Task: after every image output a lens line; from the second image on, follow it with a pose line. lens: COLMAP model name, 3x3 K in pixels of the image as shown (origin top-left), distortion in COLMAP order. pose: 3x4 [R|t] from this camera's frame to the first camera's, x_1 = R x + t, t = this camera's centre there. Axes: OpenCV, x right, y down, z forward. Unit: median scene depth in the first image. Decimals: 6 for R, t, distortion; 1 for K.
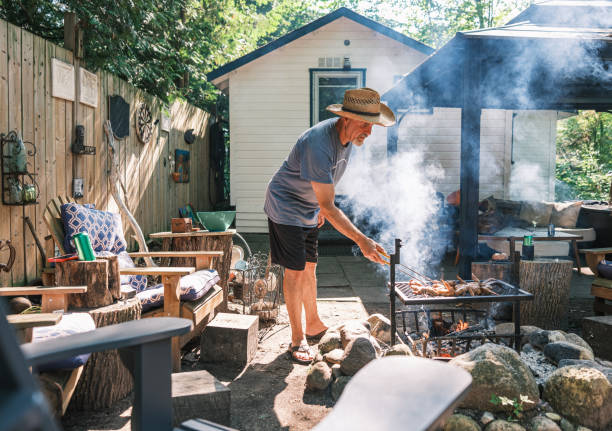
lens RADIAL K [[492.8, 0, 322.5], [0, 492.8, 207.8], [0, 0, 1]] dist [-0.003923, 0.002186]
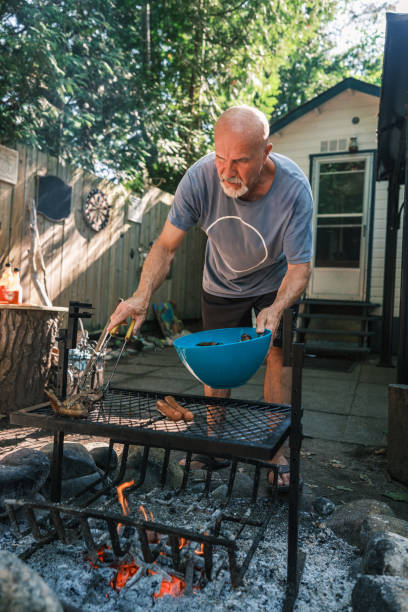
lens RADIAL K [[467.0, 0, 205.7], [0, 467.0, 304.9], [0, 0, 1]] dist [-0.012361, 0.006120]
pose [[0.913163, 0.045220, -0.405078, 0.362565], [-0.063371, 0.997493, -0.031503, 0.052850], [0.402638, 0.054438, 0.913739, 0.431844]]
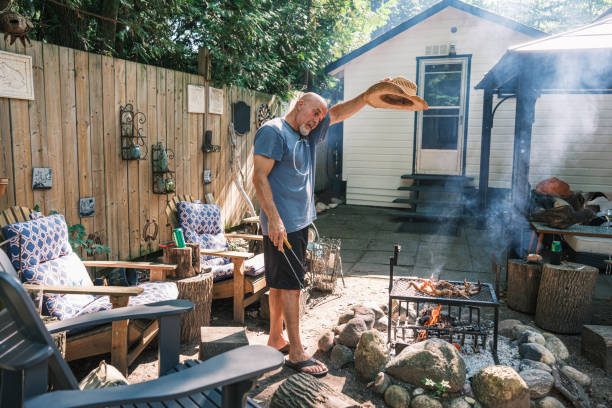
lens RADIAL K [[467.0, 0, 302.3], [0, 467.0, 200.3], [0, 0, 1]] dist [-0.012361, 0.006120]
pose [[0.939116, 0.050682, -0.339841, 0.241013], [-0.024747, 0.996470, 0.080221, -0.107214], [0.342707, -0.066927, 0.937055, -0.153687]]
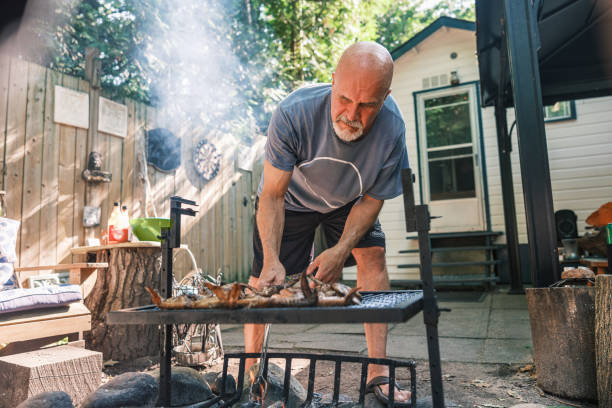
lens RADIAL K [[467.0, 0, 309.3], [0, 467.0, 199.8], [0, 0, 1]] dist [-0.012361, 0.006120]
pose [[0.899959, -0.086833, -0.427240, 0.352546], [0.016823, 0.986152, -0.164989, 0.108016], [0.435650, 0.141296, 0.888957, 0.465801]]
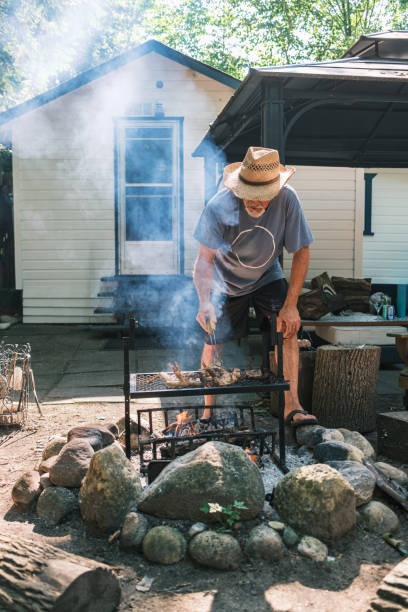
lens RADIAL K [[616.3, 0, 201.4], [0, 616.3, 304.7], [0, 0, 1]] dist [-0.020931, 0.000000]
pose [[0.998931, -0.011853, 0.044674, 0.162685], [0.011144, 0.999809, 0.016072, 0.017486], [-0.044856, -0.015557, 0.998872, -0.015344]]
